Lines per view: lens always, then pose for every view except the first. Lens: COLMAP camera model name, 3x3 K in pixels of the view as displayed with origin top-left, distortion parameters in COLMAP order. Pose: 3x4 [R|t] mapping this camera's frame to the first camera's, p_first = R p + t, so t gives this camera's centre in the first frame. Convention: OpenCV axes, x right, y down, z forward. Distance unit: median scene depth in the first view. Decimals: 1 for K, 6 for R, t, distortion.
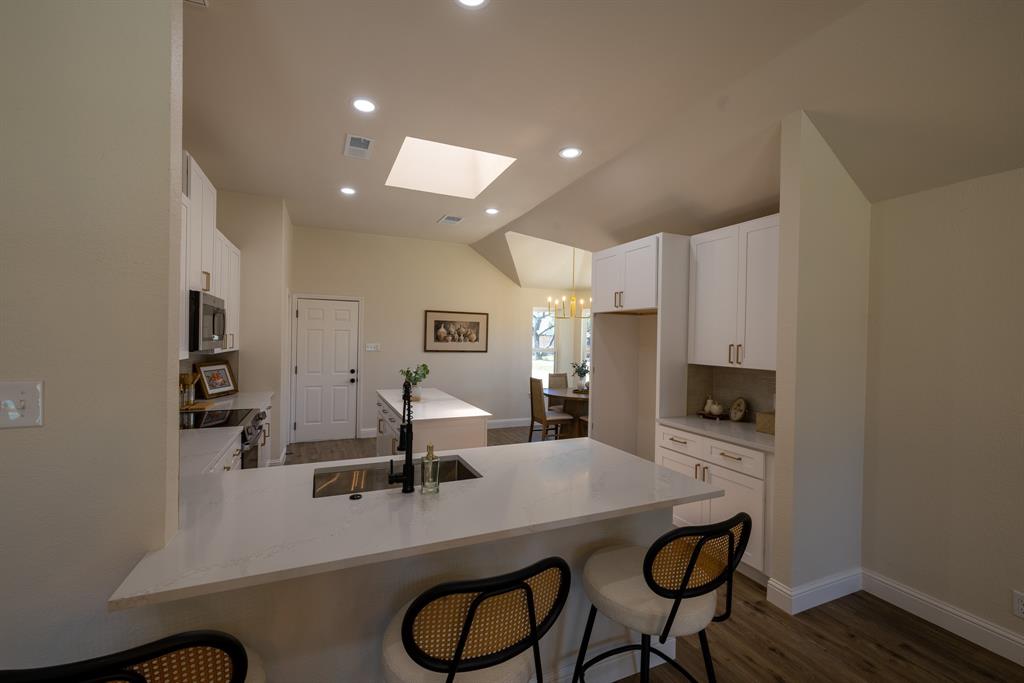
lens RADIAL K [[428.8, 0, 510.6], [0, 428.8, 340.5], [0, 0, 1]] dist [-0.001178, 0.000568]
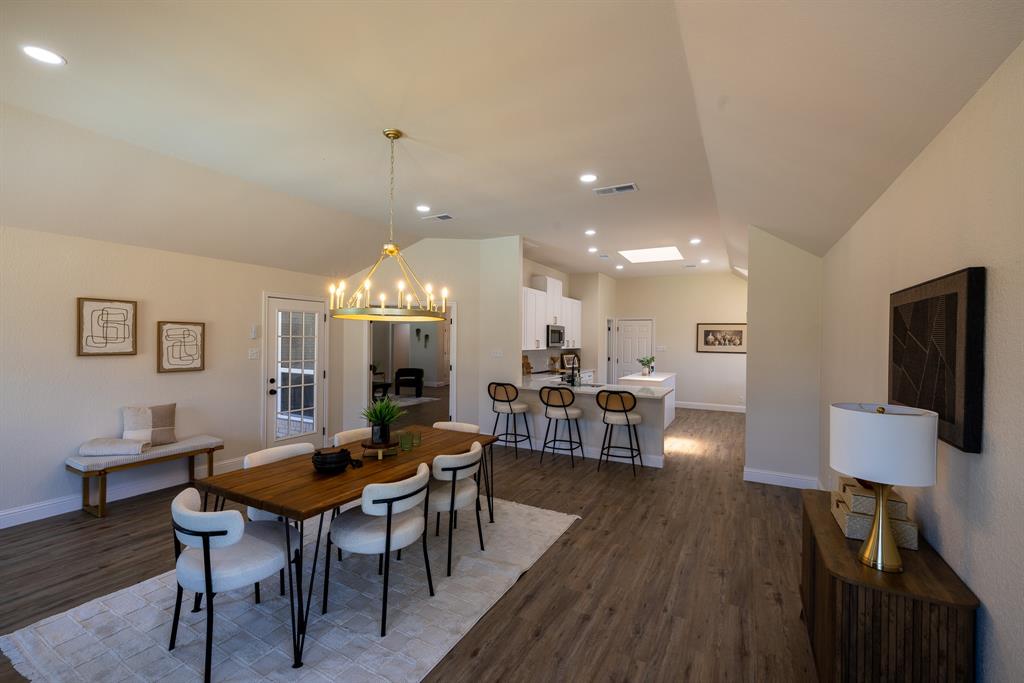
lens RADIAL K [[428.8, 0, 510.9], [0, 428.8, 342.0], [0, 0, 1]] dist [-0.001178, 0.000568]
pose [[0.611285, -0.005545, -0.791391, 0.598208], [-0.004453, 0.999936, -0.010446, 0.010459], [0.791398, 0.009910, 0.611221, -0.407004]]
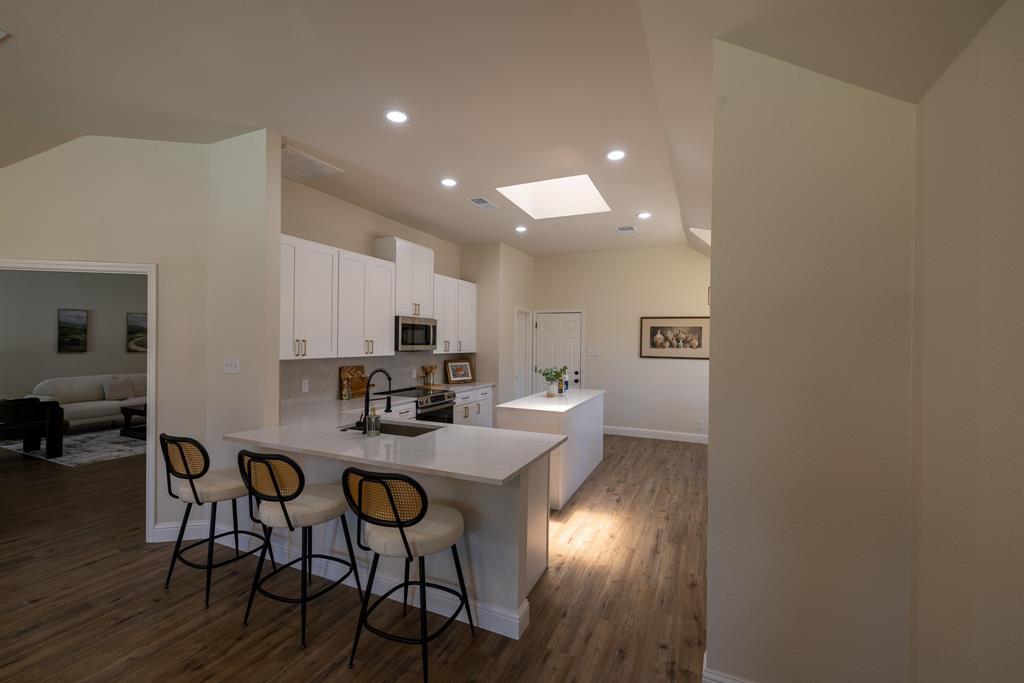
lens RADIAL K [[428.8, 0, 507.7], [0, 428.8, 342.4], [0, 0, 1]] dist [-0.001178, 0.000568]
pose [[0.662604, -0.006791, -0.748939, 0.382279], [-0.003441, 0.999921, -0.012111, 0.003918], [0.748962, 0.010603, 0.662528, 0.085795]]
